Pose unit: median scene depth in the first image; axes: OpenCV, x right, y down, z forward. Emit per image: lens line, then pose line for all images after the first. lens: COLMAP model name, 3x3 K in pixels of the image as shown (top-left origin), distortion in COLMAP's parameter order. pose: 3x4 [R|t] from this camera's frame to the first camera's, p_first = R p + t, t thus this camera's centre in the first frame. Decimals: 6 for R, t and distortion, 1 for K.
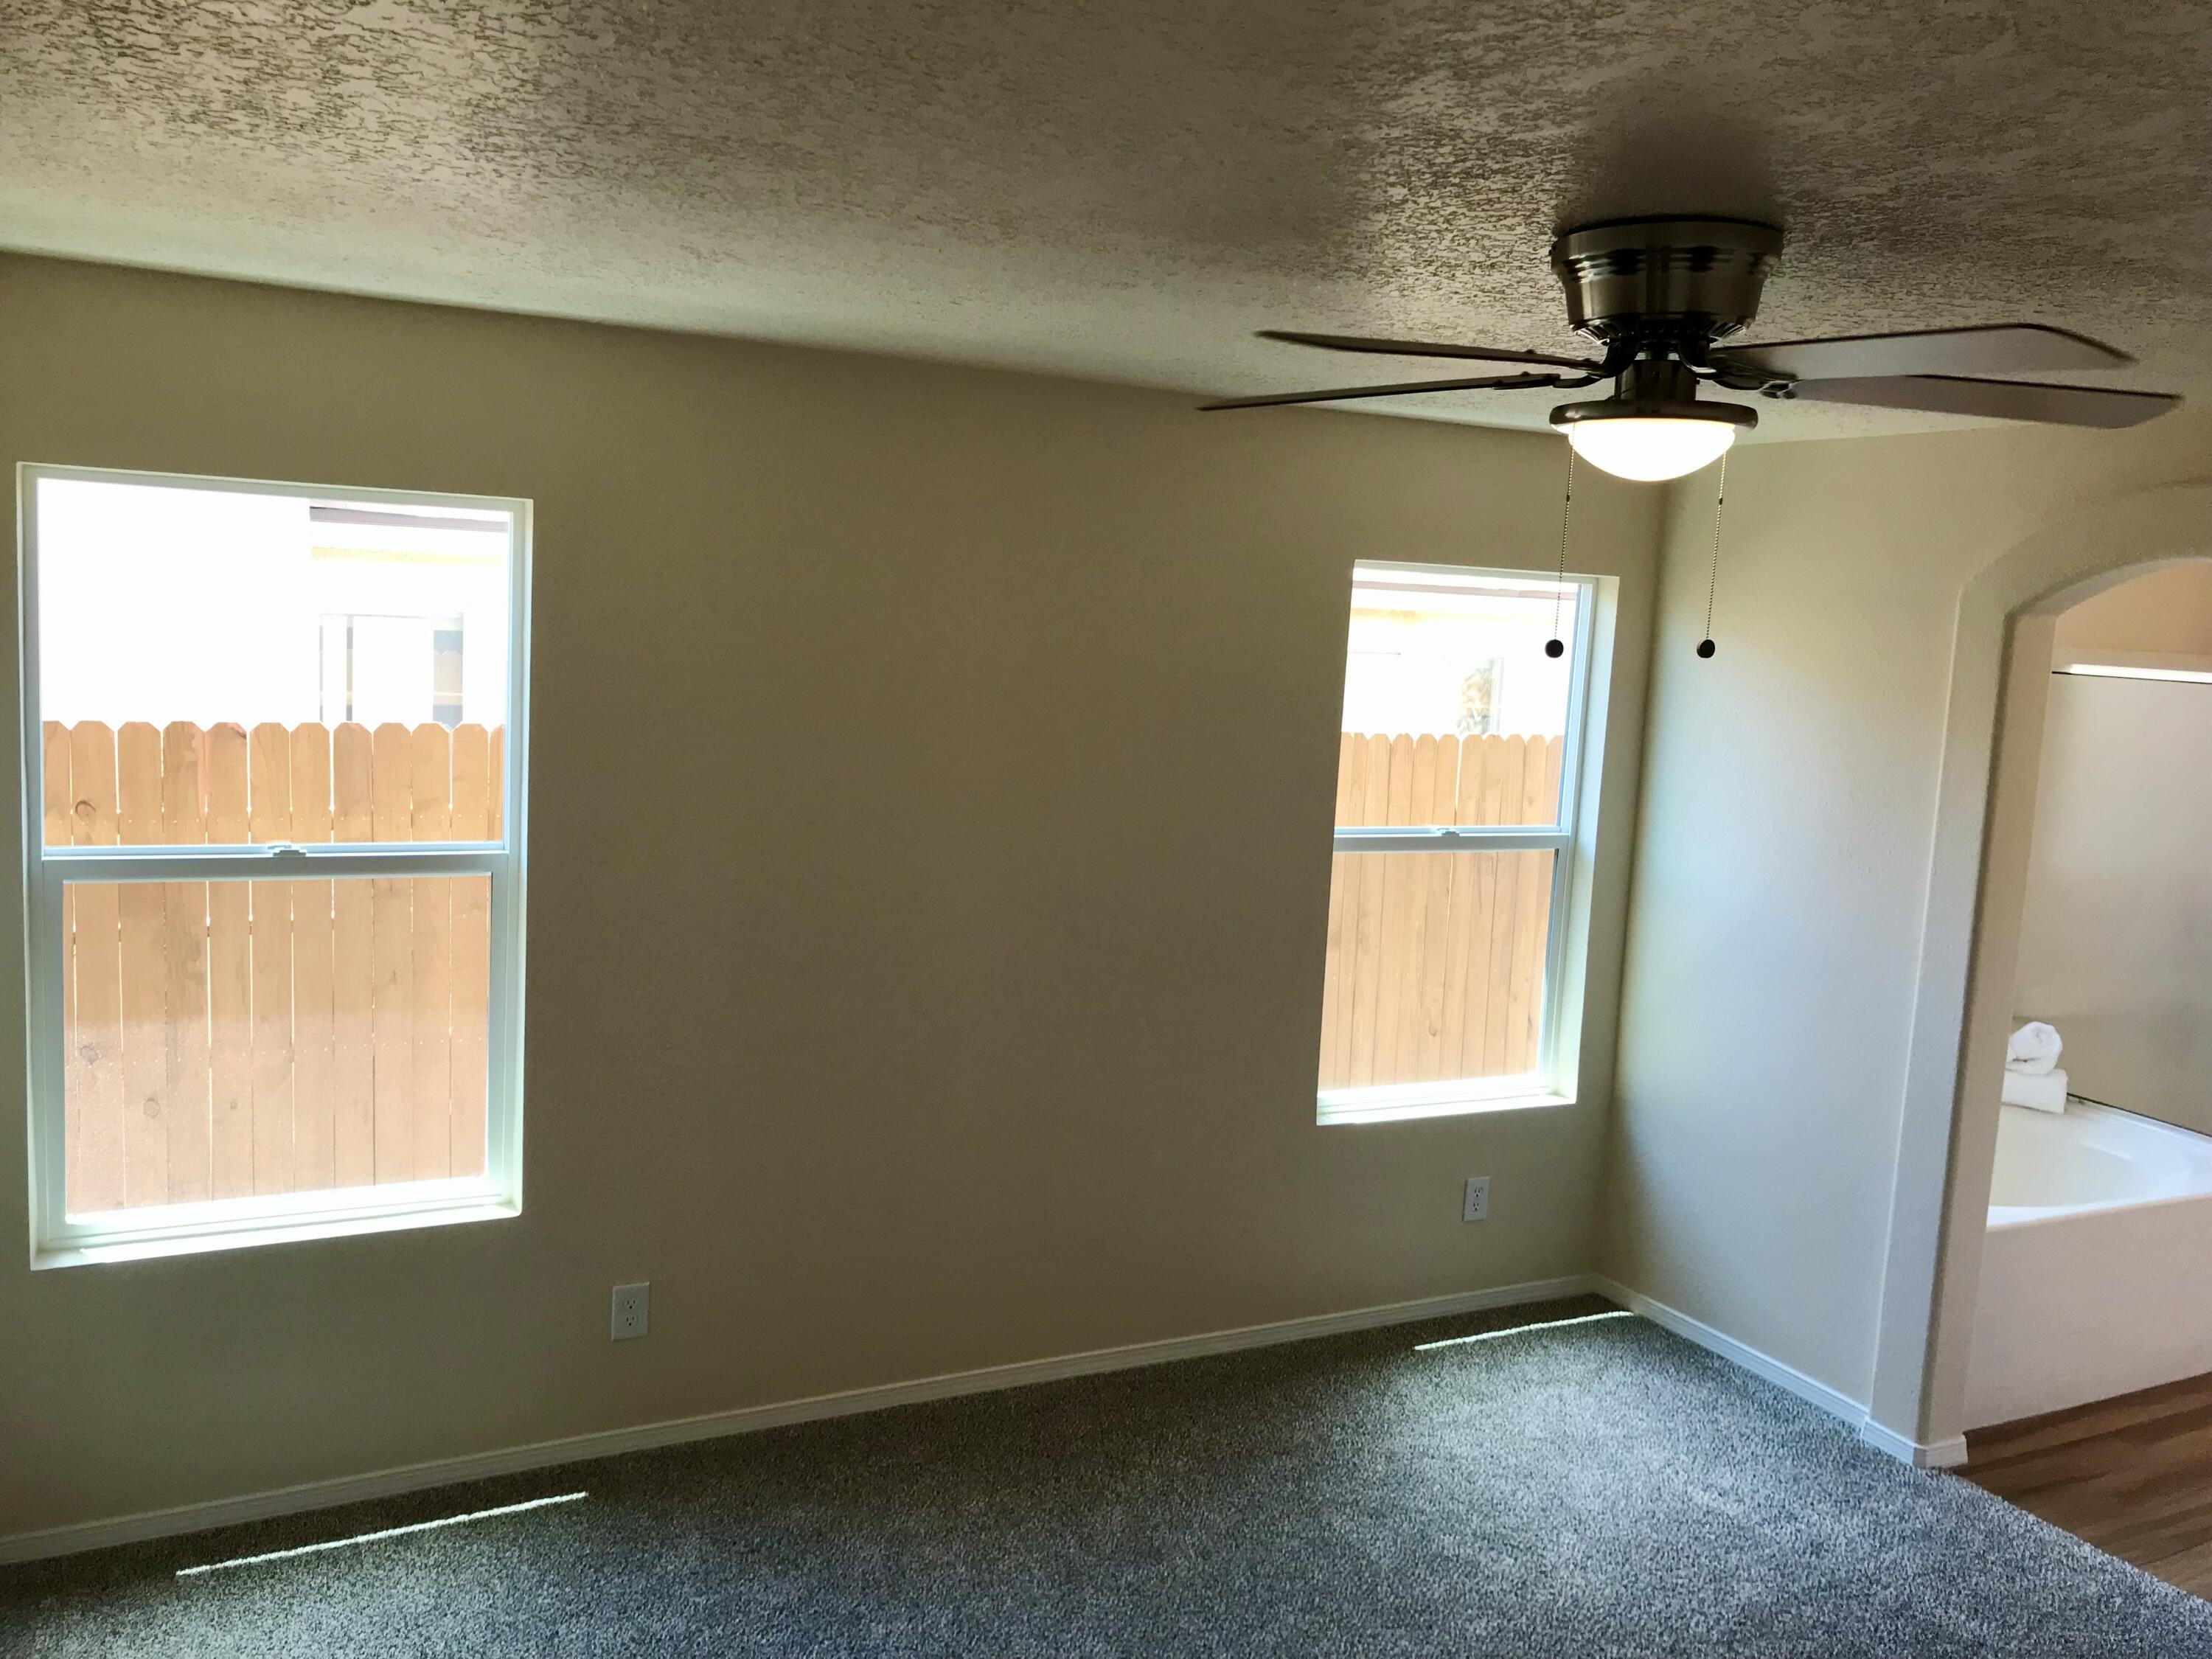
lens RADIAL K [[1864.0, 0, 1106.0], [0, 1864.0, 829.5], [0, 0, 1]] dist [0.055218, -0.014336]
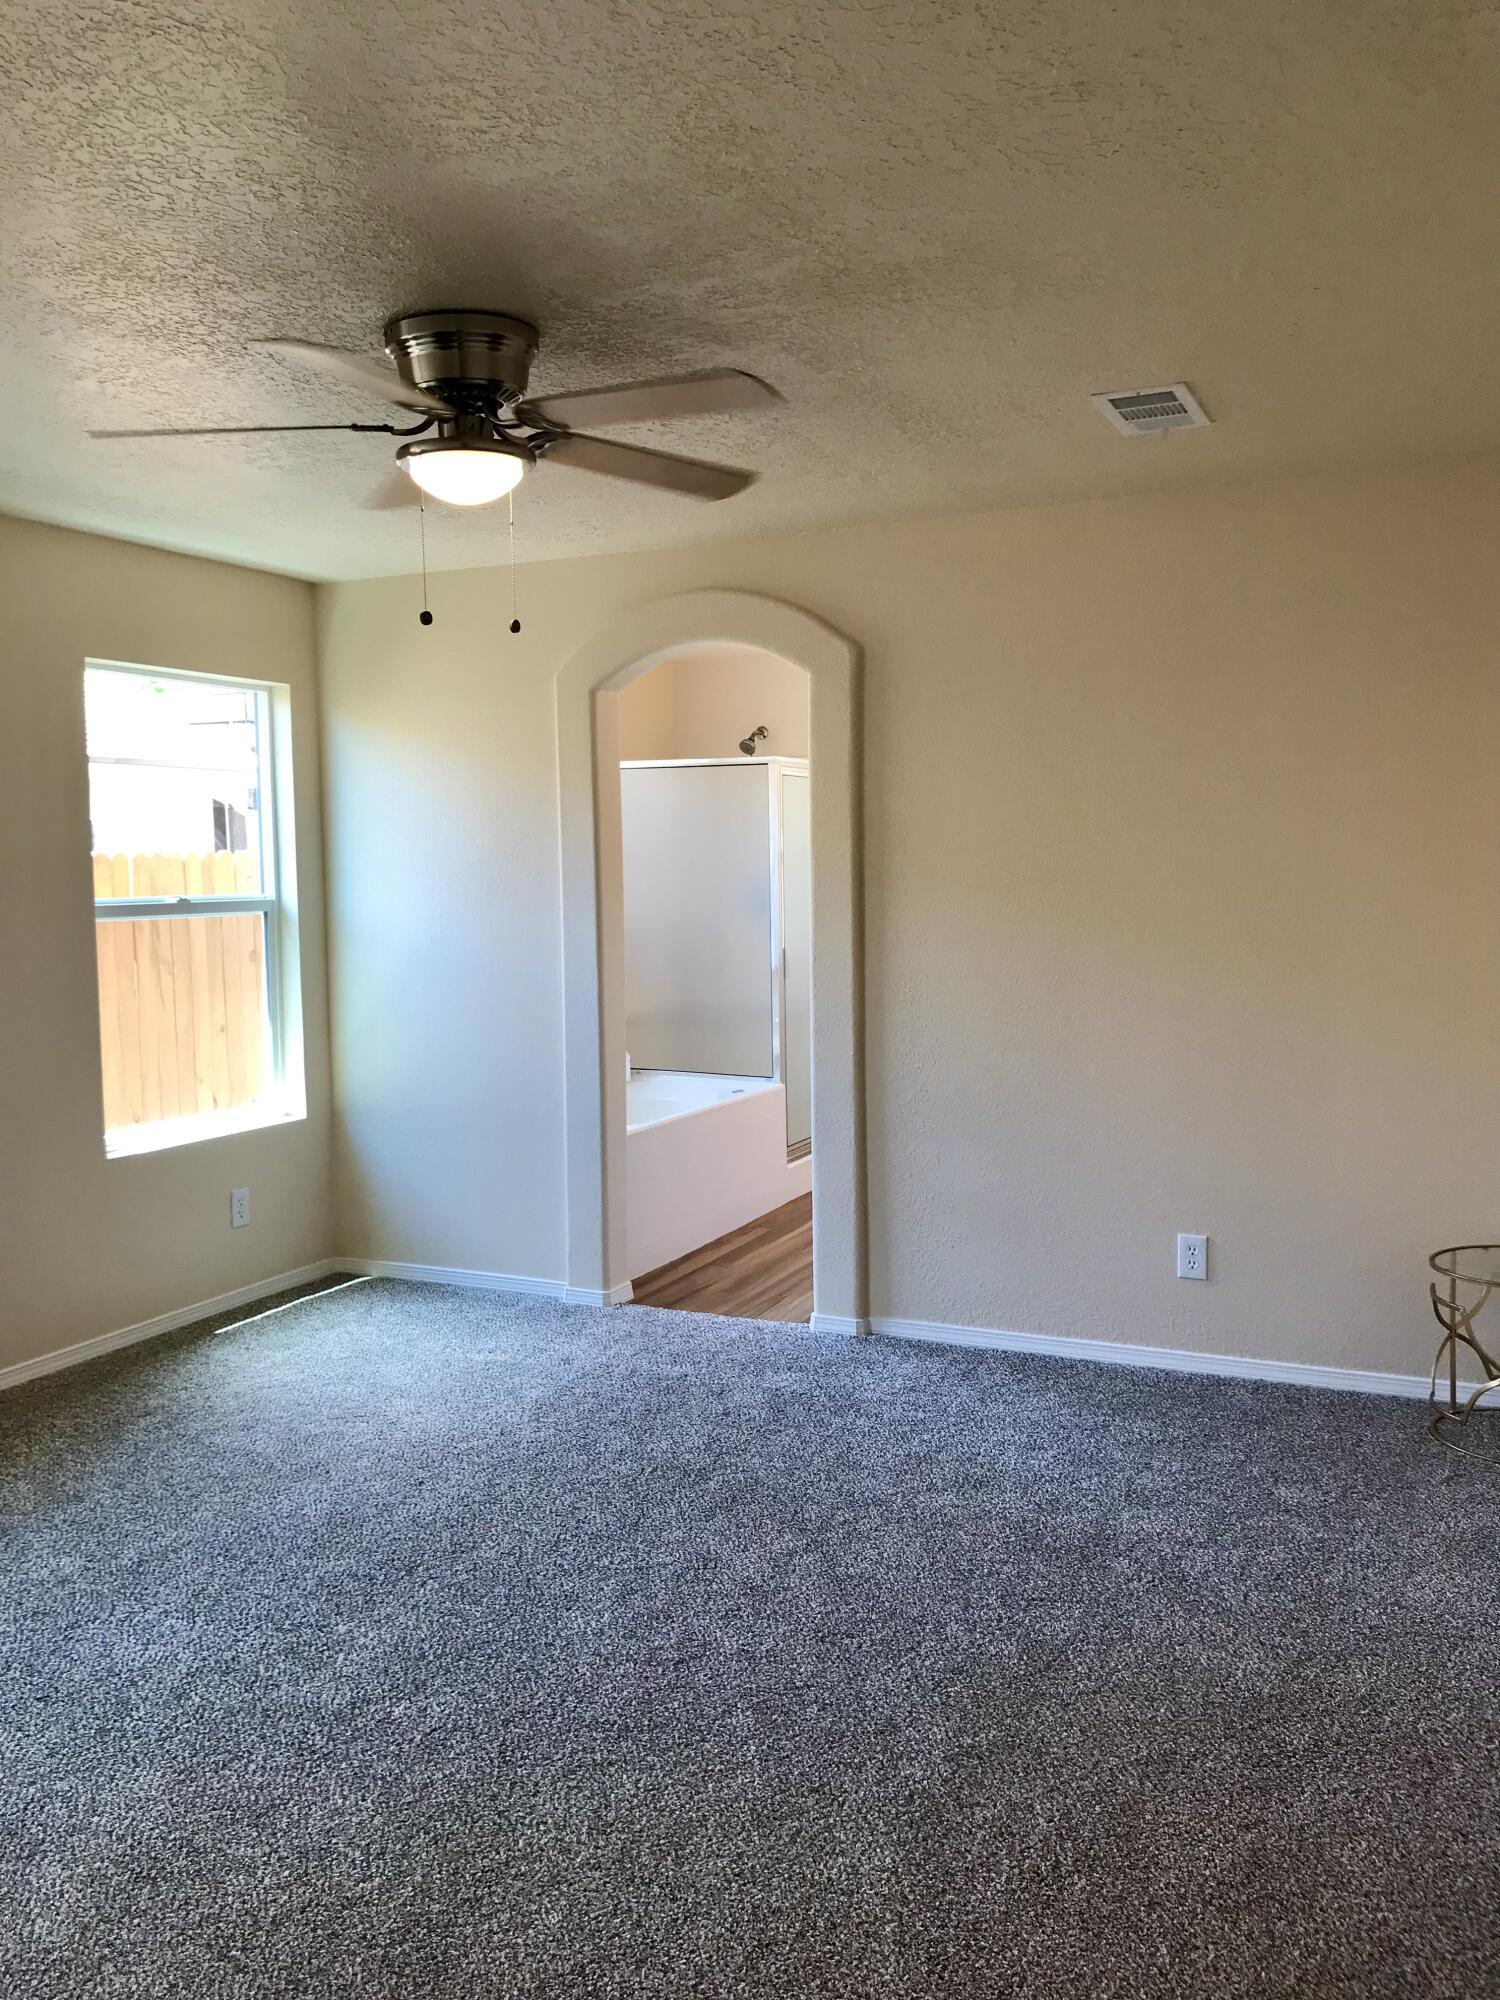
lens RADIAL K [[1658.8, 0, 750.0], [0, 1658.8, 1000.0], [0, 0, 1]] dist [0.056730, -0.309915]
pose [[0.804314, -0.114611, 0.583047, -0.169229], [0.124963, 0.991904, 0.022595, 0.099394], [-0.580917, 0.054685, 0.812124, -0.060730]]
